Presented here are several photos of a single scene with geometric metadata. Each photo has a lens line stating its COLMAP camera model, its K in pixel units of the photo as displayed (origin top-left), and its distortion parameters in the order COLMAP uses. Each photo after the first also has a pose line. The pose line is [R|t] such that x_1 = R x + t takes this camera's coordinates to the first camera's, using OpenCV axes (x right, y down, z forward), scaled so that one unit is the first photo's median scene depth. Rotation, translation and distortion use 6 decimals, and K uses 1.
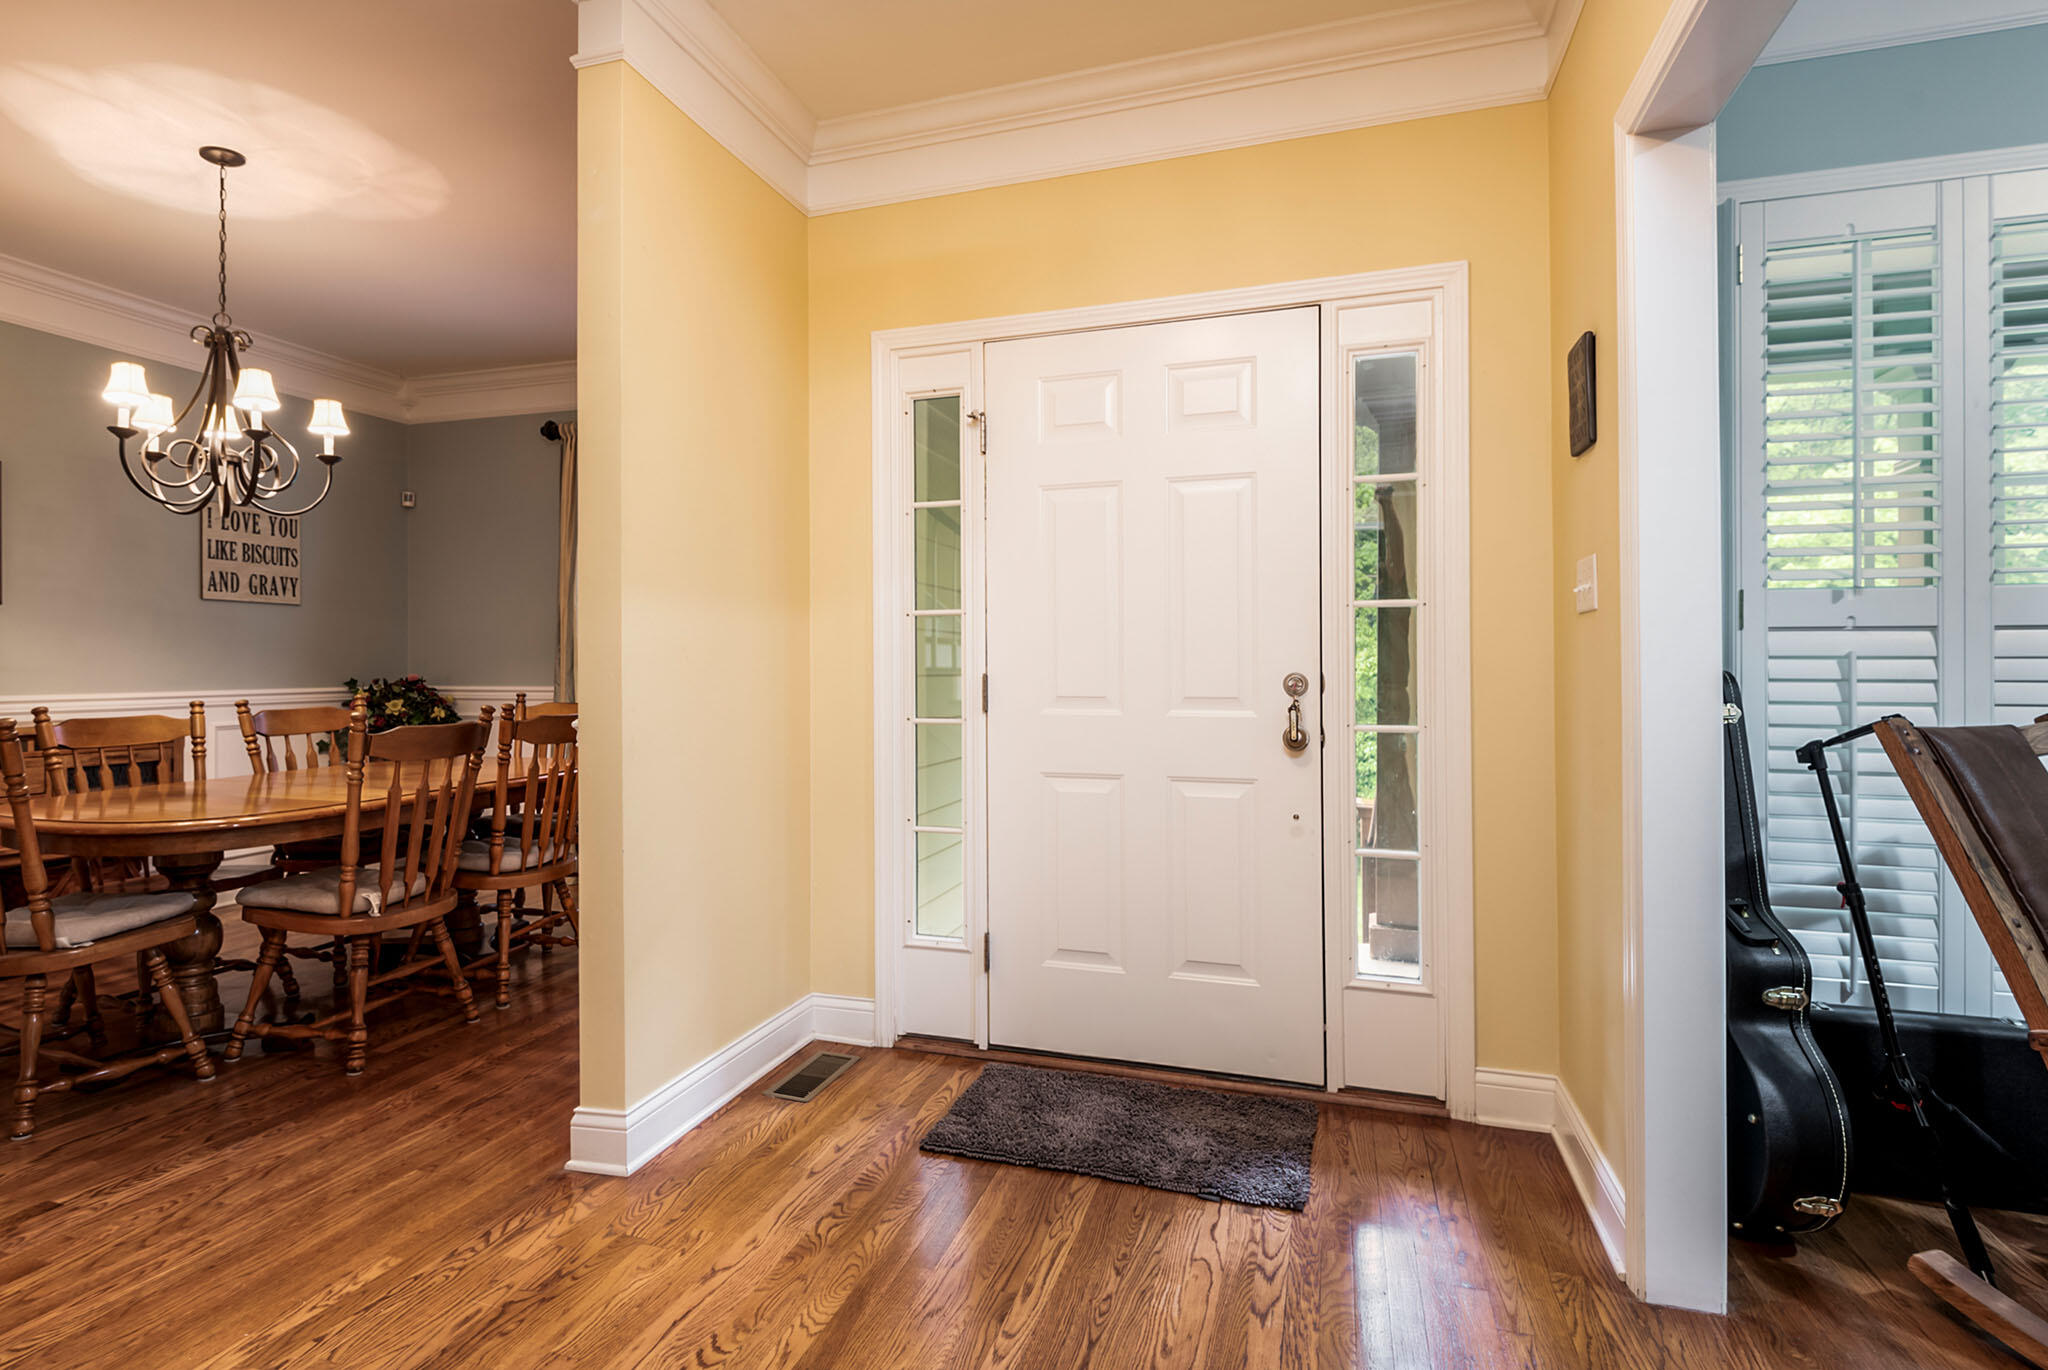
lens RADIAL K [[1102.1, 0, 953.6], [0, 1102.1, 670.5], [0, 0, 1]] dist [-0.000231, -0.001828]
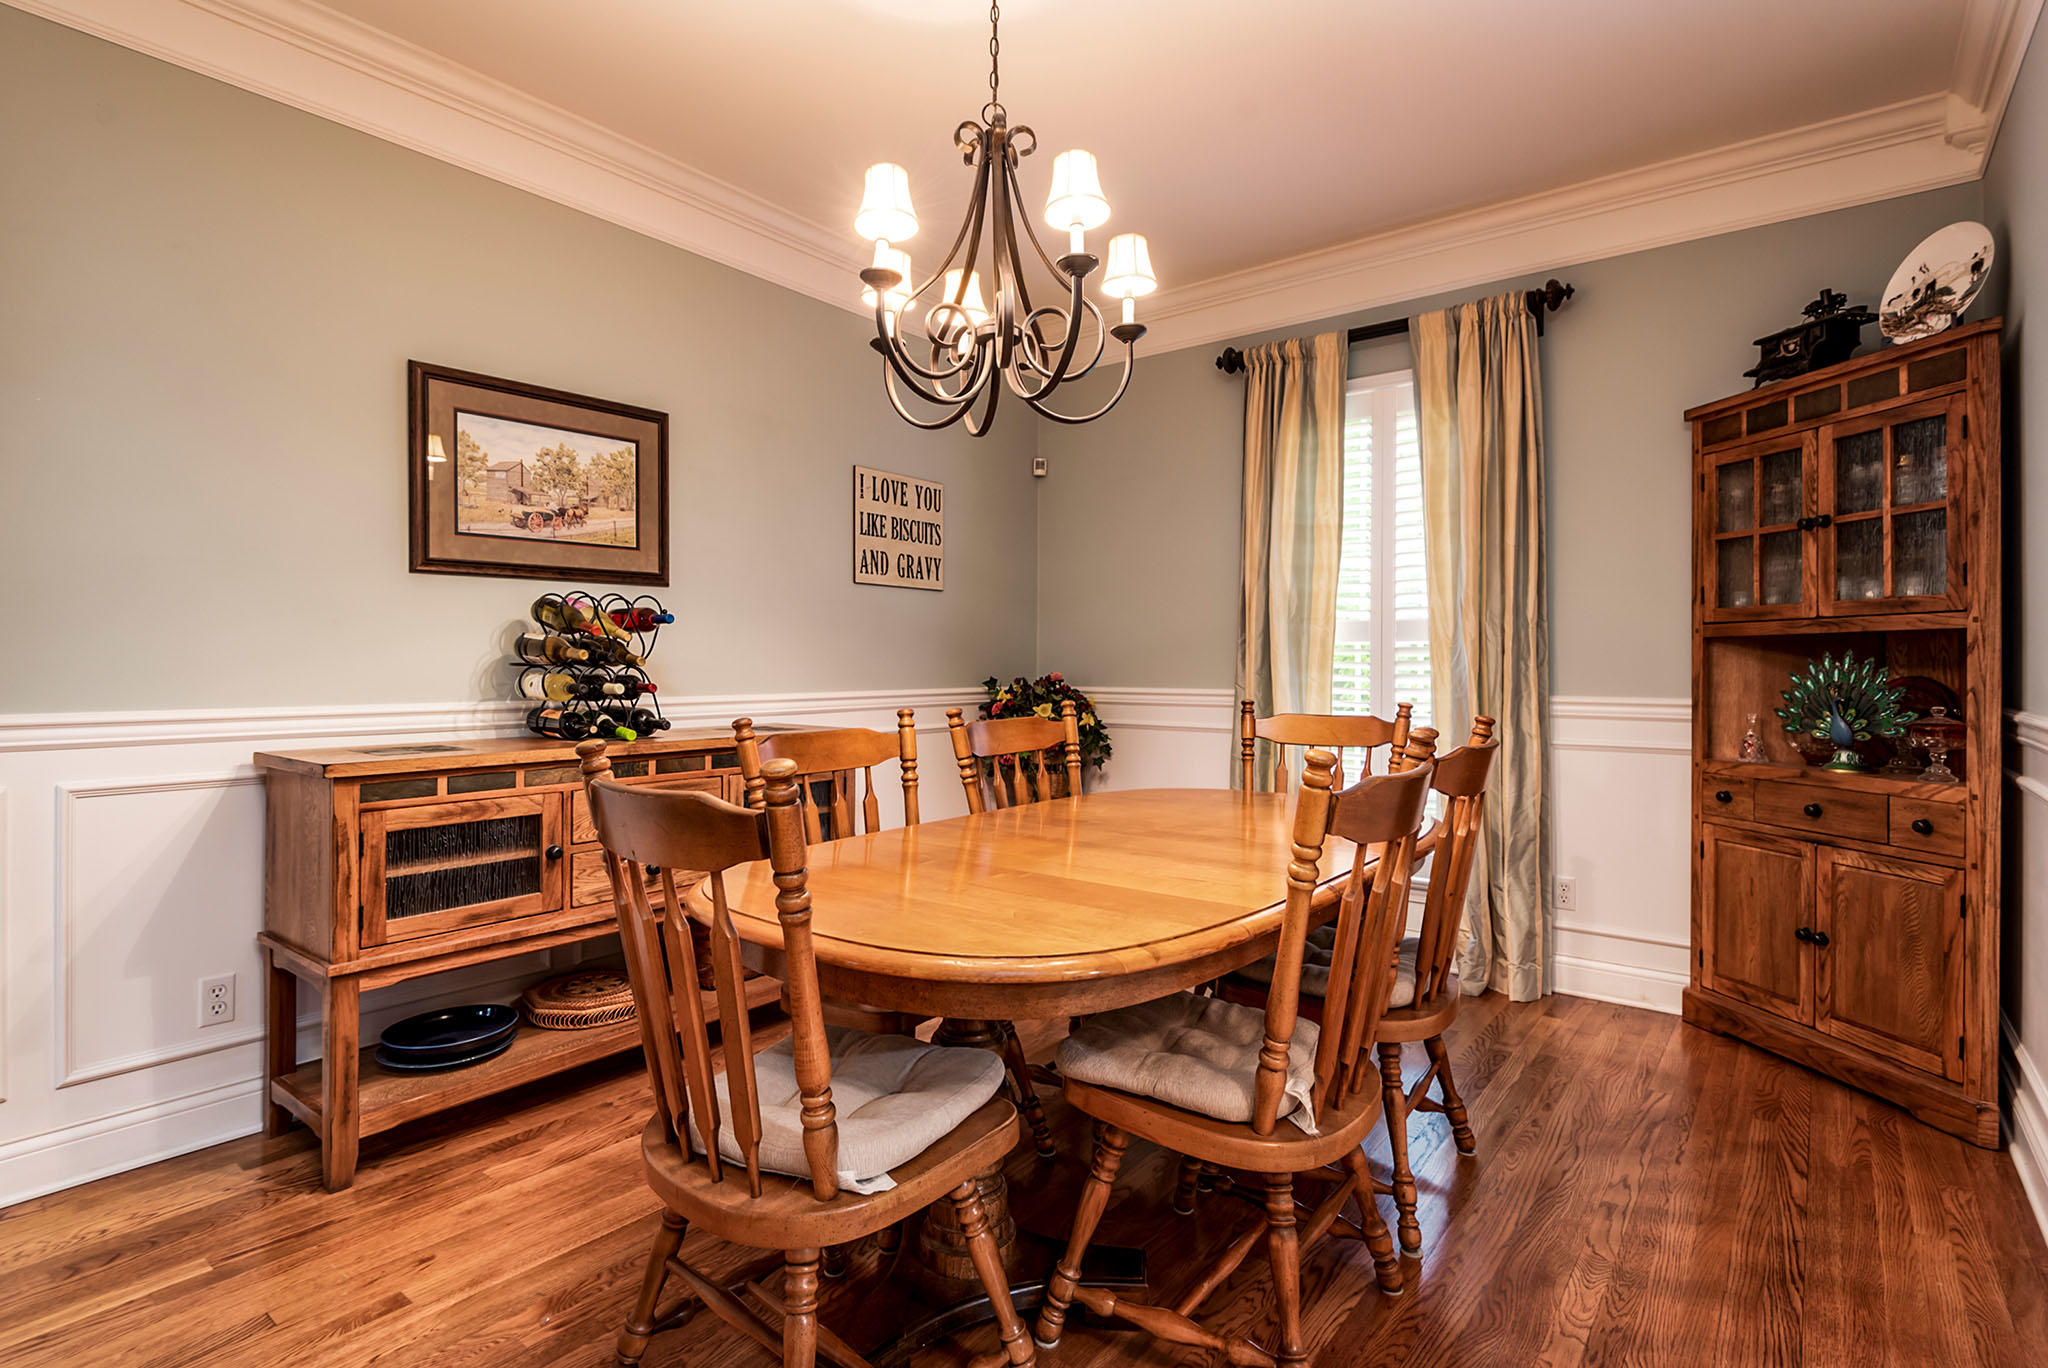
lens RADIAL K [[1030.7, 0, 1018.0], [0, 1030.7, 668.0], [0, 0, 1]] dist [0.022629, 0.000122]
pose [[0.943430, 0.002488, -0.331564, -0.444952], [-0.002682, 0.999996, -0.000127, 0.000510], [0.331562, 0.001009, 0.943433, 0.435892]]
